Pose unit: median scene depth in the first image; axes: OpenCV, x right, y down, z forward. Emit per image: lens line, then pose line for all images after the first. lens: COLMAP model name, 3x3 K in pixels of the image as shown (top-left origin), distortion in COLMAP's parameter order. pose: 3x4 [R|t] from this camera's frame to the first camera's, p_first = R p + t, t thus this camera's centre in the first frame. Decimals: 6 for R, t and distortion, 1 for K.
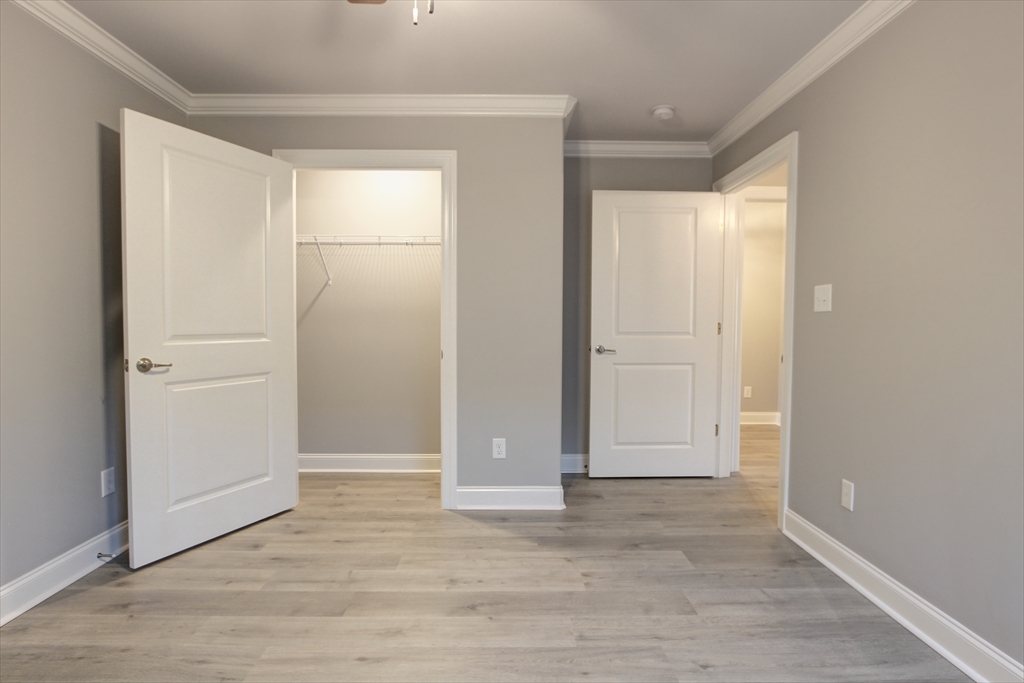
lens RADIAL K [[532.4, 0, 512.0], [0, 532.4, 341.5], [0, 0, 1]] dist [-0.000856, 0.000032]
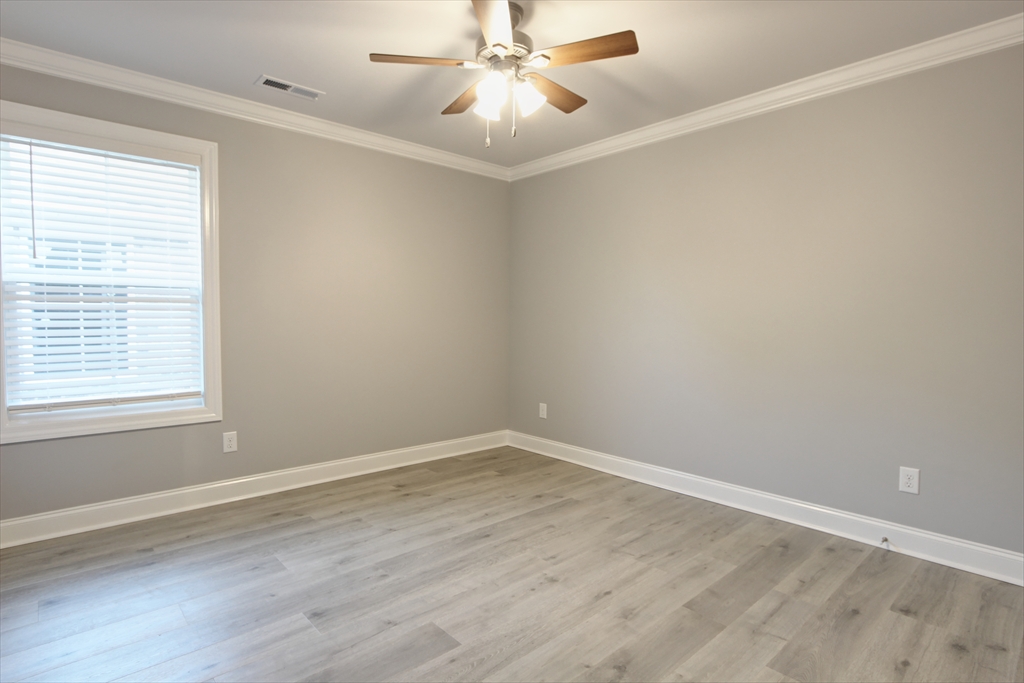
lens RADIAL K [[532.4, 0, 512.0], [0, 532.4, 341.5], [0, 0, 1]] dist [-0.000856, 0.000032]
pose [[-0.750733, 0.019727, -0.660311, 0.614911], [-0.036896, 0.996742, 0.071727, -0.062681], [0.659574, 0.078211, -0.747559, 1.533222]]
